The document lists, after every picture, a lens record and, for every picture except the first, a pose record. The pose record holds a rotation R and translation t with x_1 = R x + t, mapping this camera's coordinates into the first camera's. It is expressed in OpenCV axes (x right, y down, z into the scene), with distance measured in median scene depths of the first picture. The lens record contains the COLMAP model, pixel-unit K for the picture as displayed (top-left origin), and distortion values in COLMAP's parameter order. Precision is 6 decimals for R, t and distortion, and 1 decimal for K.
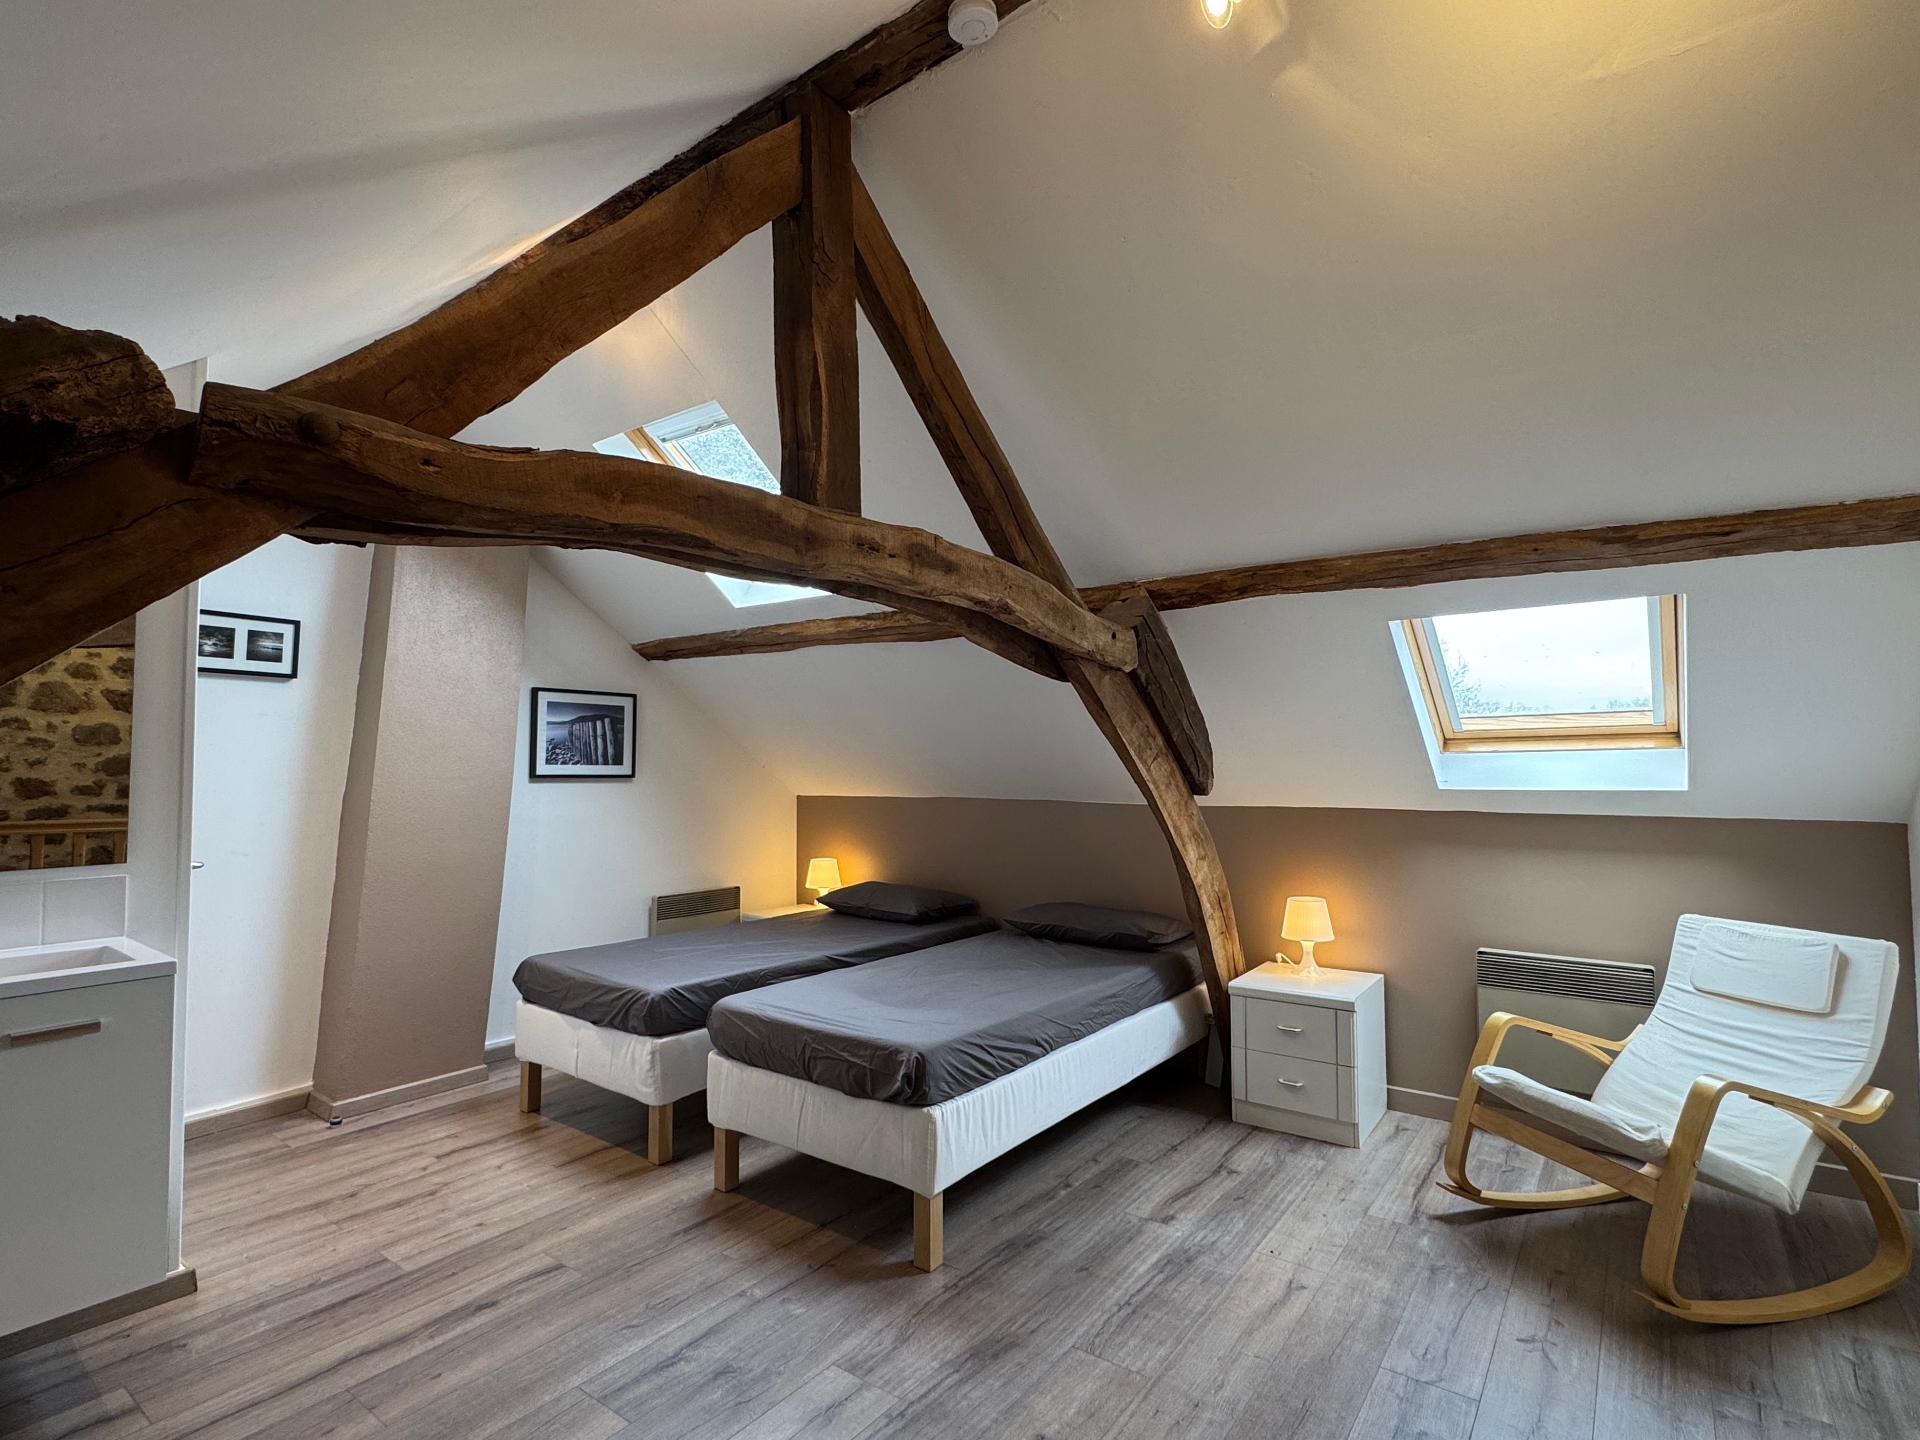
lens RADIAL K [[934.9, 0, 964.9], [0, 934.9, 718.5], [0, 0, 1]] dist [-0.009231, 0.001297]
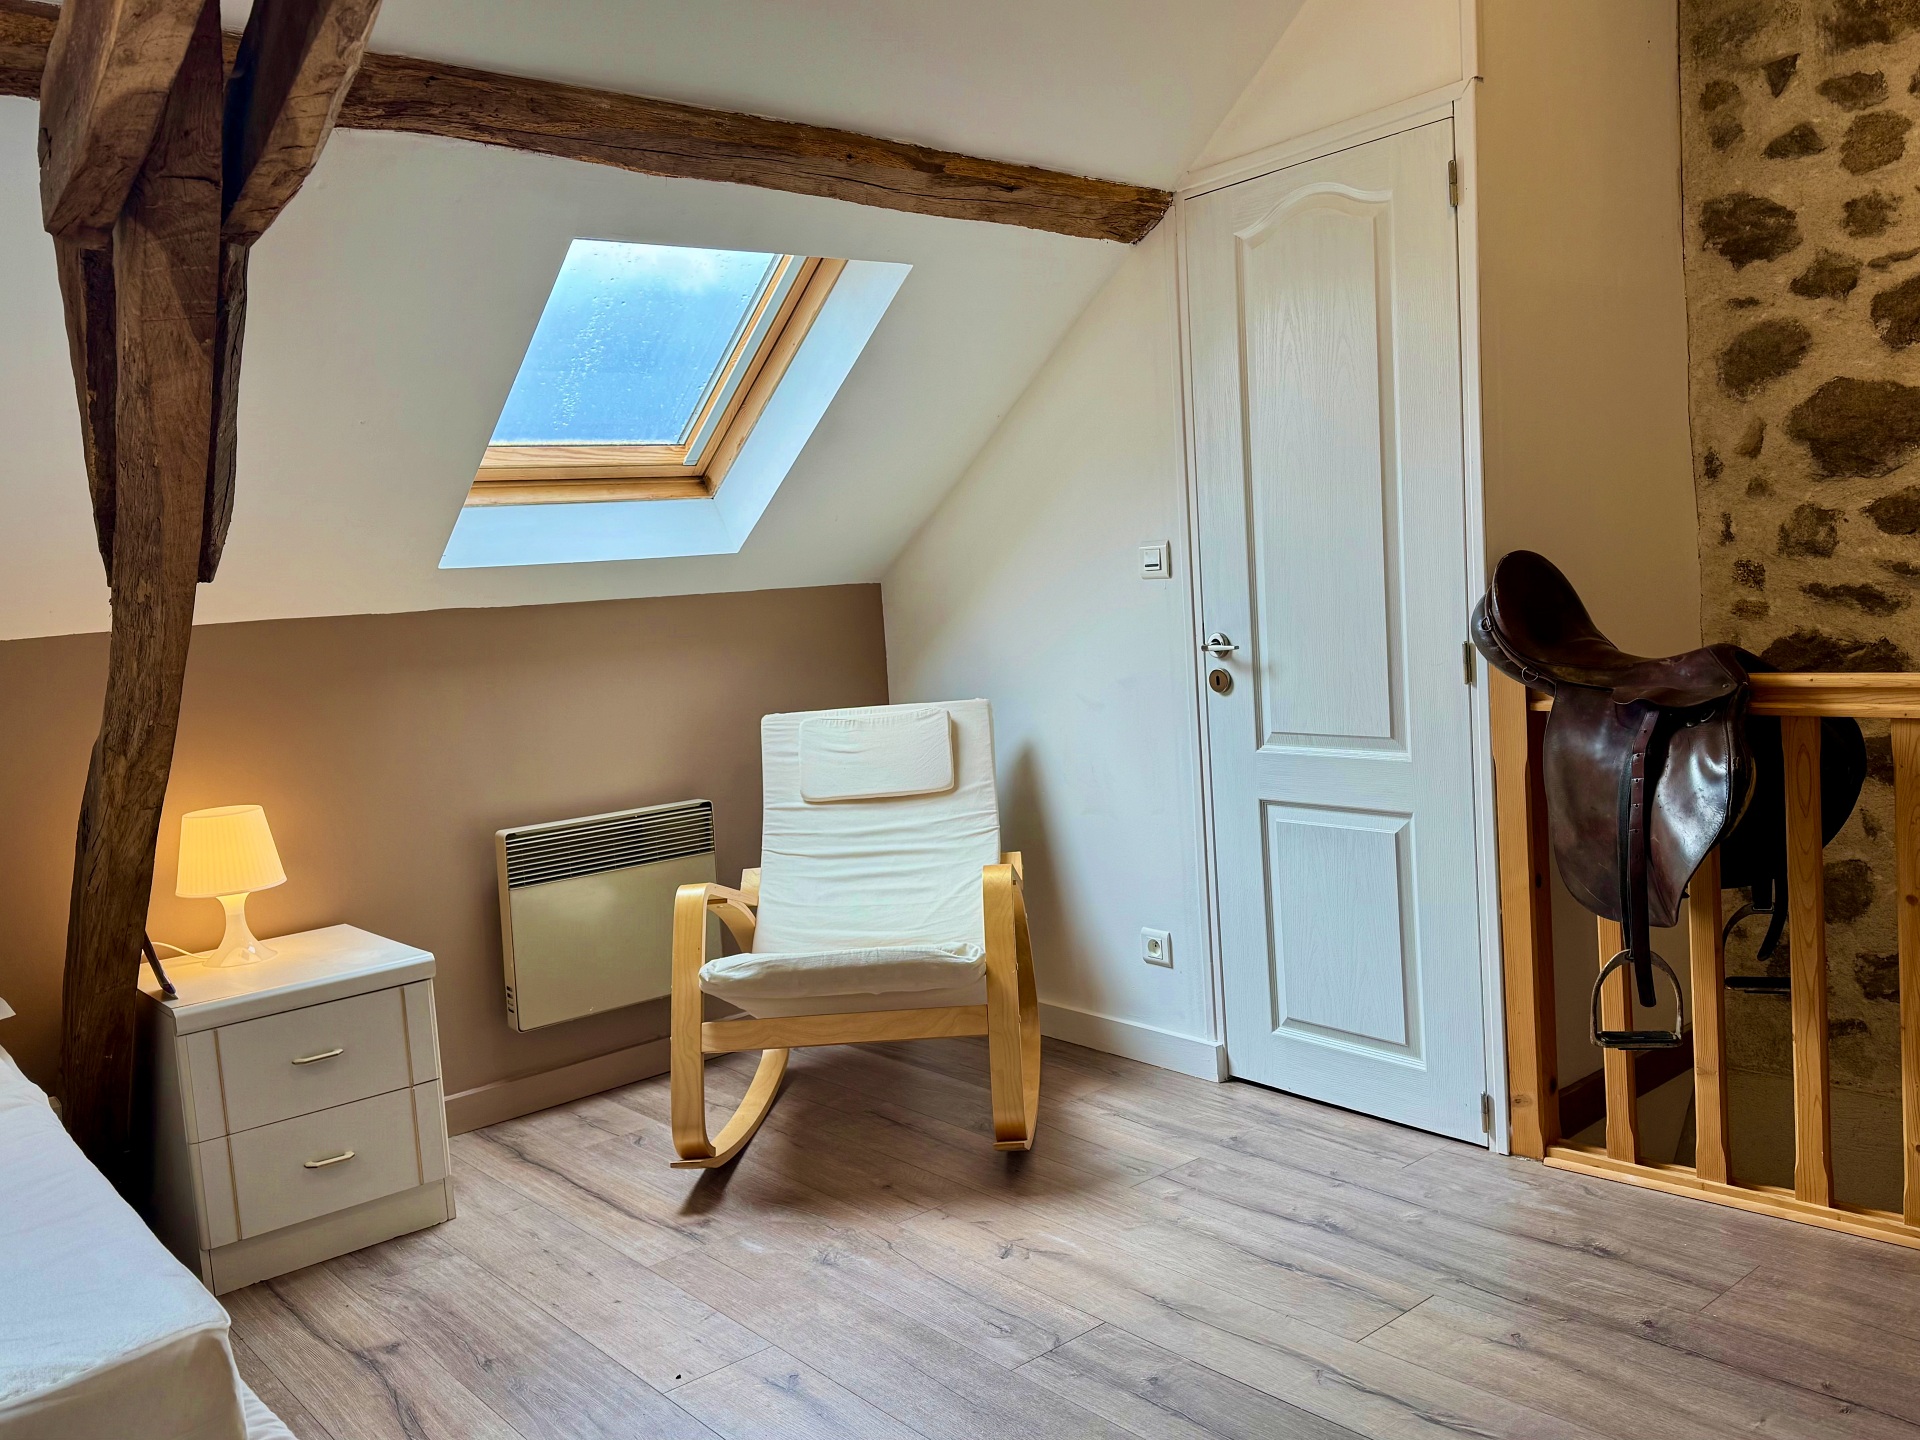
lens RADIAL K [[1592.8, 0, 948.5], [0, 1592.8, 740.7], [0, 0, 1]] dist [0.063149, -0.084305]
pose [[0.247427, -0.118887, 0.961585, -0.441303], [0.016433, 0.992816, 0.118520, 0.082907], [-0.968767, -0.013523, 0.247603, 0.552677]]
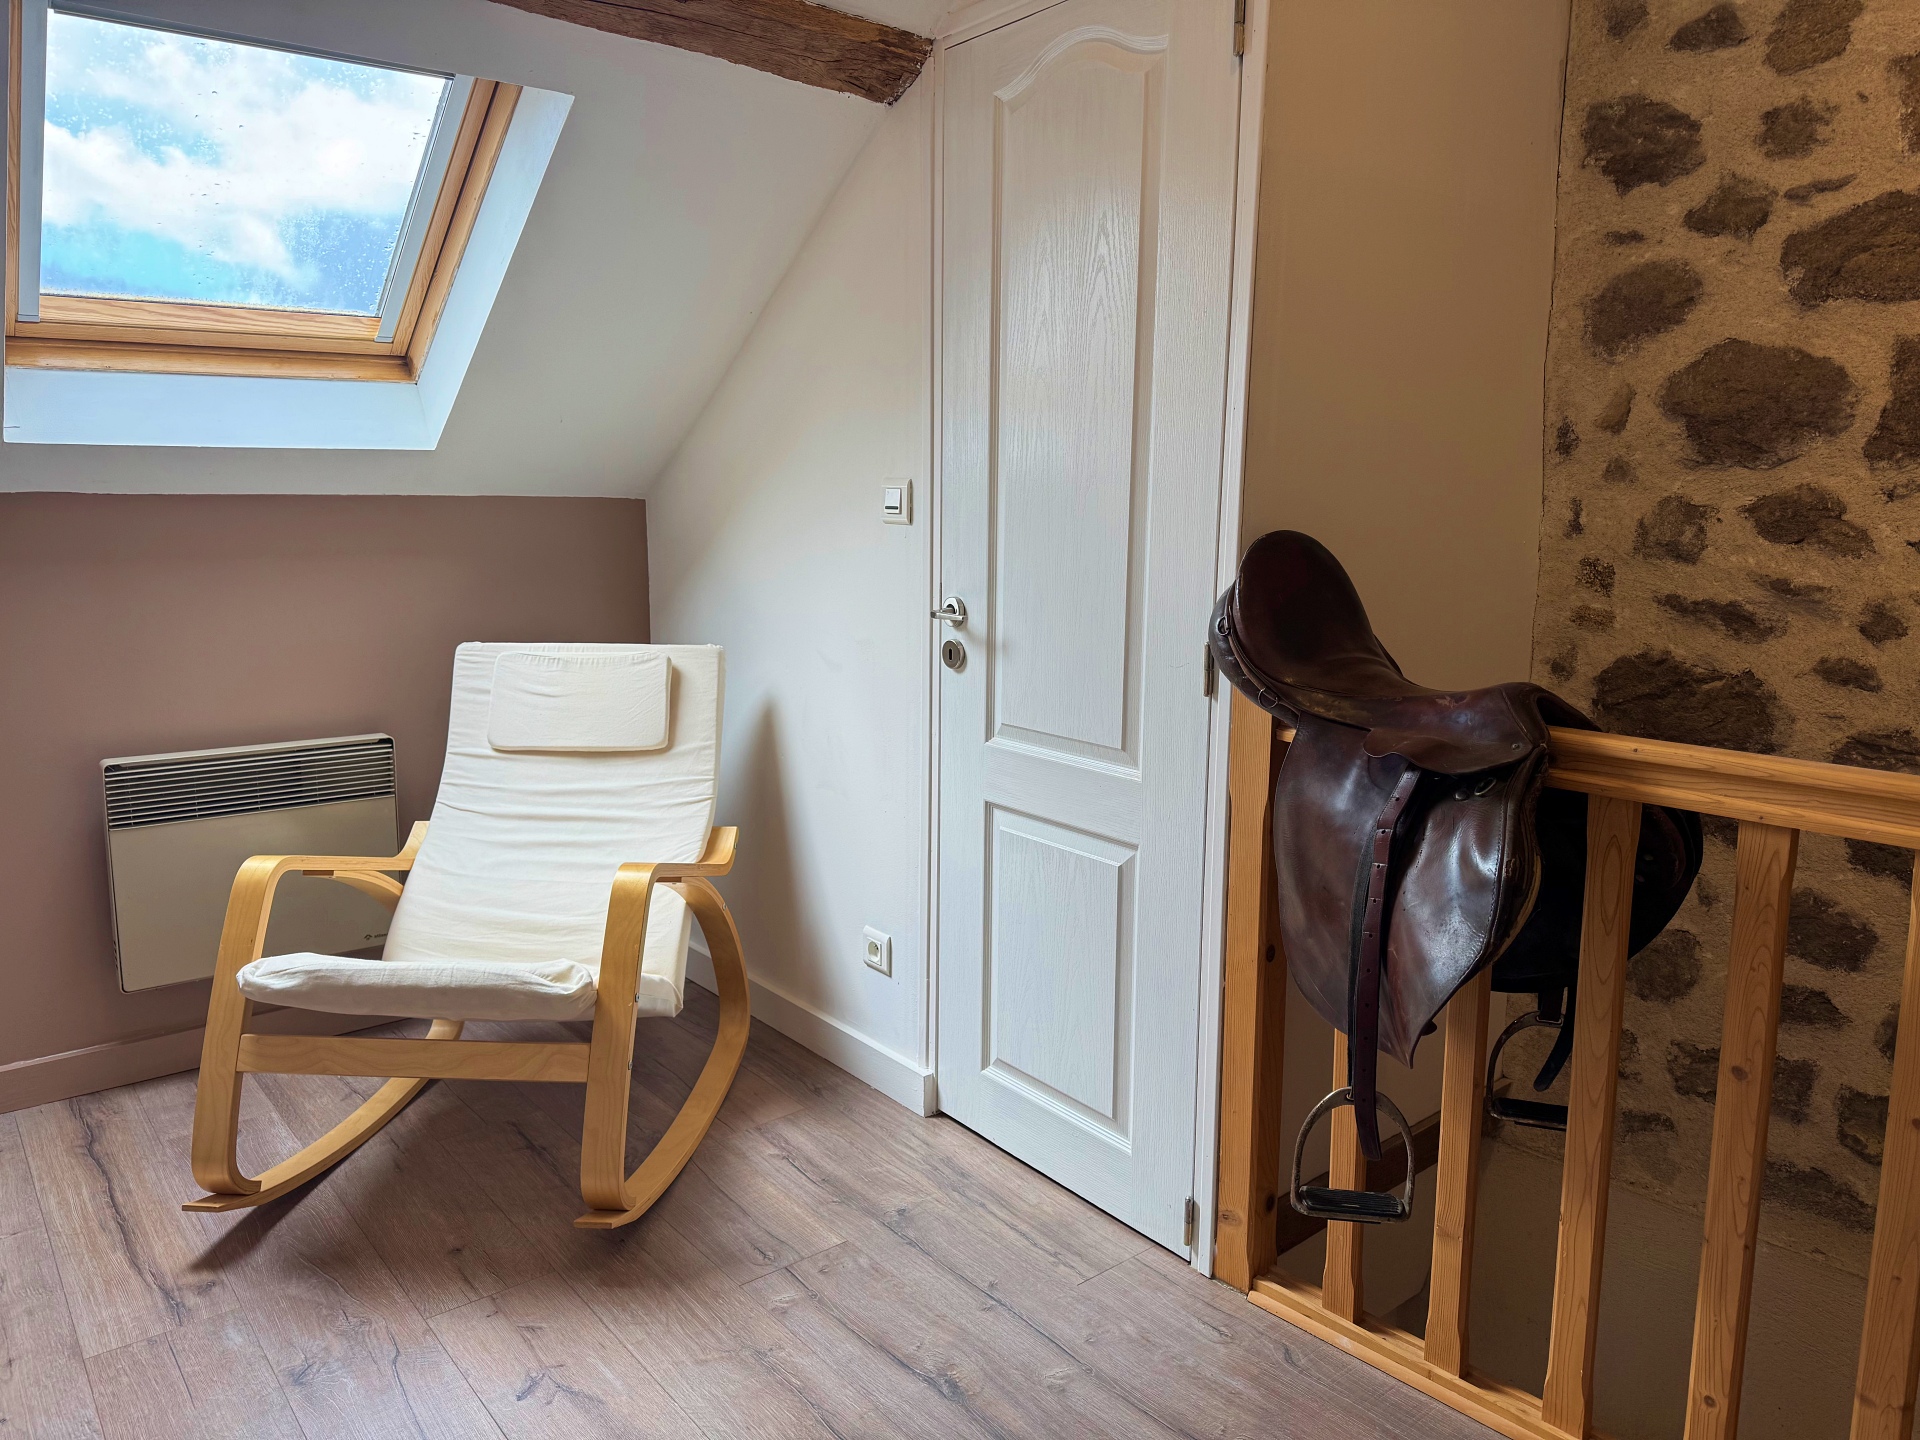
lens RADIAL K [[1346.1, 0, 958.9], [0, 1346.1, 727.0], [0, 0, 1]] dist [0.042064, -0.046536]
pose [[0.258892, -0.165694, 0.951588, -0.043915], [-0.061018, 0.980403, 0.187313, 0.070784], [-0.963977, -0.106558, 0.243708, 0.440024]]
